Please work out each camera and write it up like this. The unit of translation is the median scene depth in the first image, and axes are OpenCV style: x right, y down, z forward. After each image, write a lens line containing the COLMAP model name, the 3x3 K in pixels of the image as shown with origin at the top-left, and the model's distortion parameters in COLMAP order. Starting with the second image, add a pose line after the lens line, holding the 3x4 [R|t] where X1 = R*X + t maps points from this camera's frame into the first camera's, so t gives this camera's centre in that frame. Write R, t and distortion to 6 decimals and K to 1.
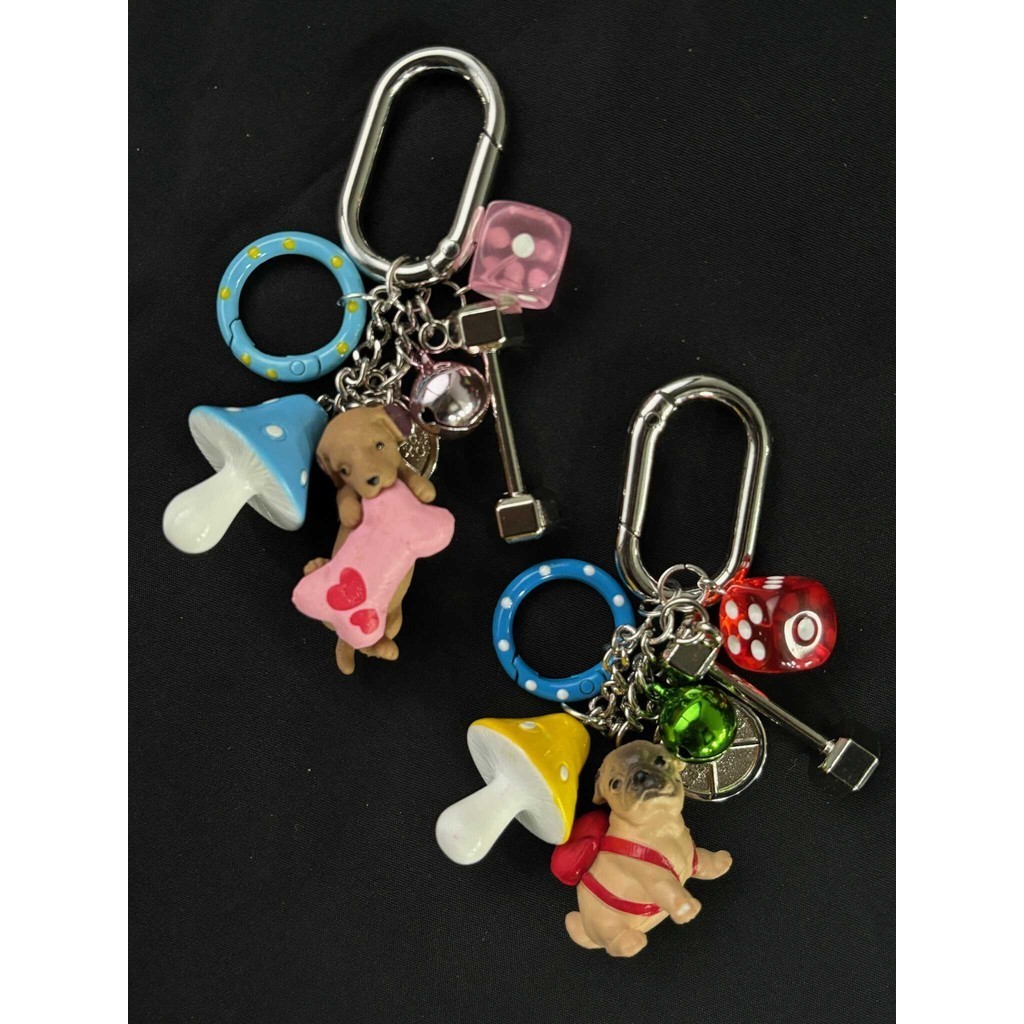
lens RADIAL K [[1286.7, 0, 512.0], [0, 1286.7, 512.0], [0, 0, 1]] dist [0.295889, -1.202976]
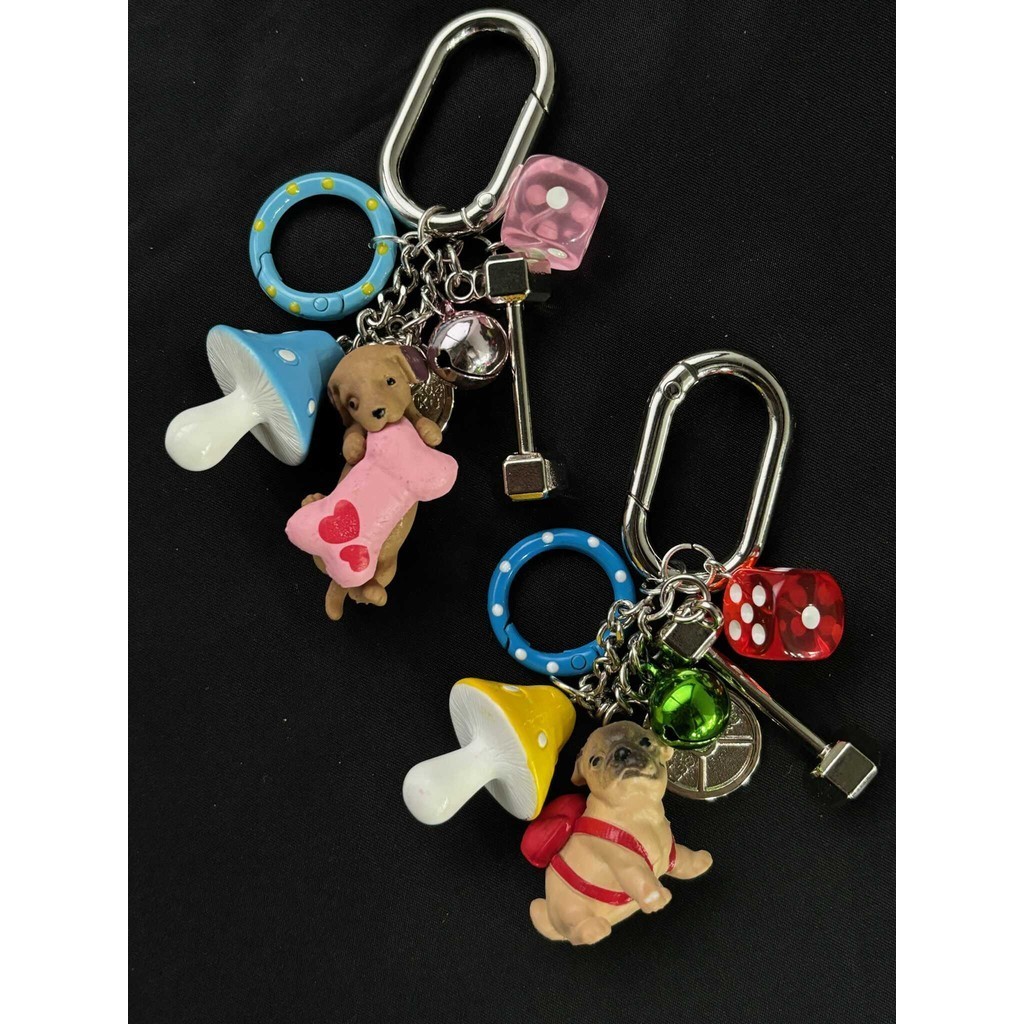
lens RADIAL K [[1286.7, 0, 512.0], [0, 1286.7, 512.0], [0, 0, 1]] dist [0.295889, -1.202976]
pose [[0.992901, 0.103411, -0.058764, 0.055327], [-0.108859, 0.989148, -0.098670, 0.128840], [0.047923, 0.104367, 0.993384, 0.033179]]
